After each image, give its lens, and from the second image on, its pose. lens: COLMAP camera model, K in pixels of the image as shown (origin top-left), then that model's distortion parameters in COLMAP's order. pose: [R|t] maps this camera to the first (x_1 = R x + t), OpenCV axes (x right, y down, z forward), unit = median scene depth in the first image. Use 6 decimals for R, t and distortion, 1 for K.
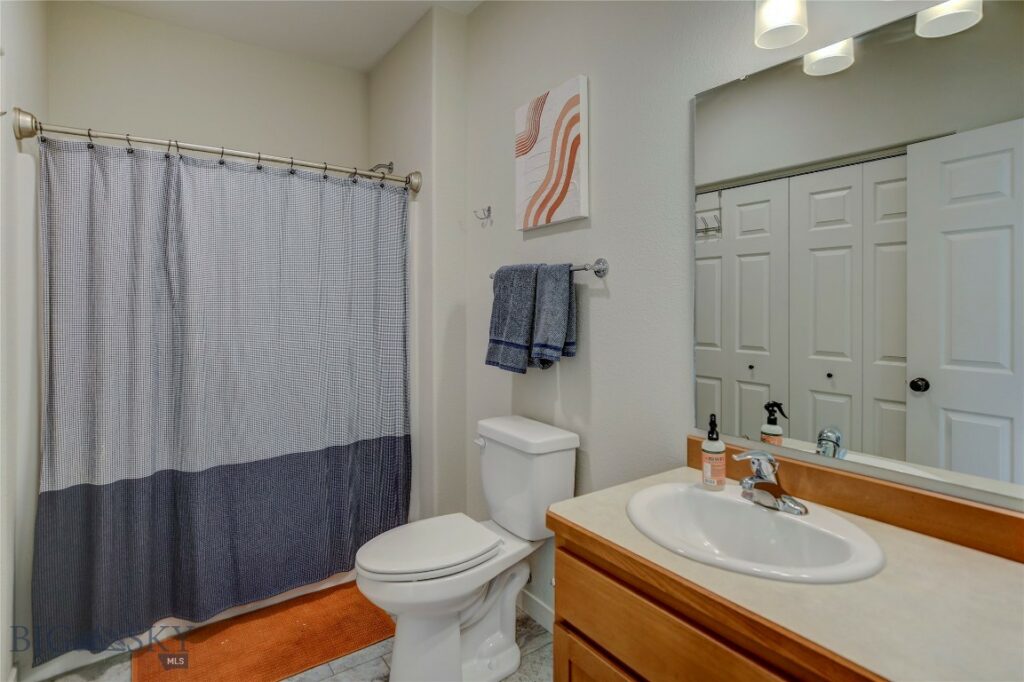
lens RADIAL K [[479.4, 0, 511.5], [0, 479.4, 320.4], [0, 0, 1]] dist [-0.006120, 0.008611]
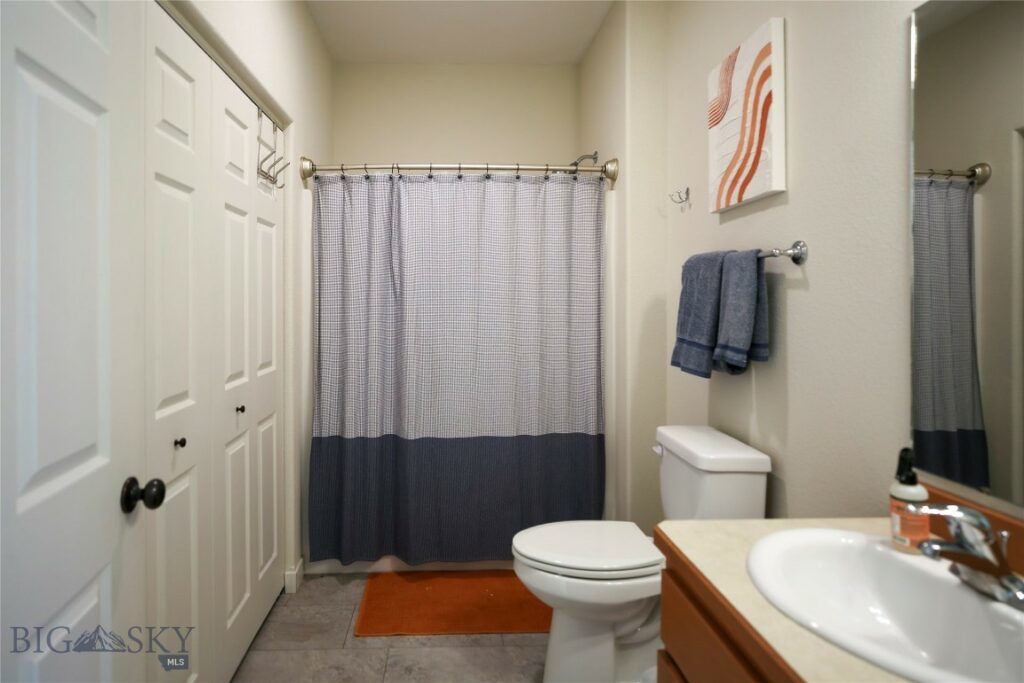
lens RADIAL K [[524.2, 0, 516.7], [0, 524.2, 318.5], [0, 0, 1]] dist [-0.002838, 0.001062]
pose [[0.864405, 0.017959, -0.502475, 0.215456], [-0.015743, 0.999839, 0.008653, 0.000233], [0.502549, 0.000430, 0.864549, 0.006245]]
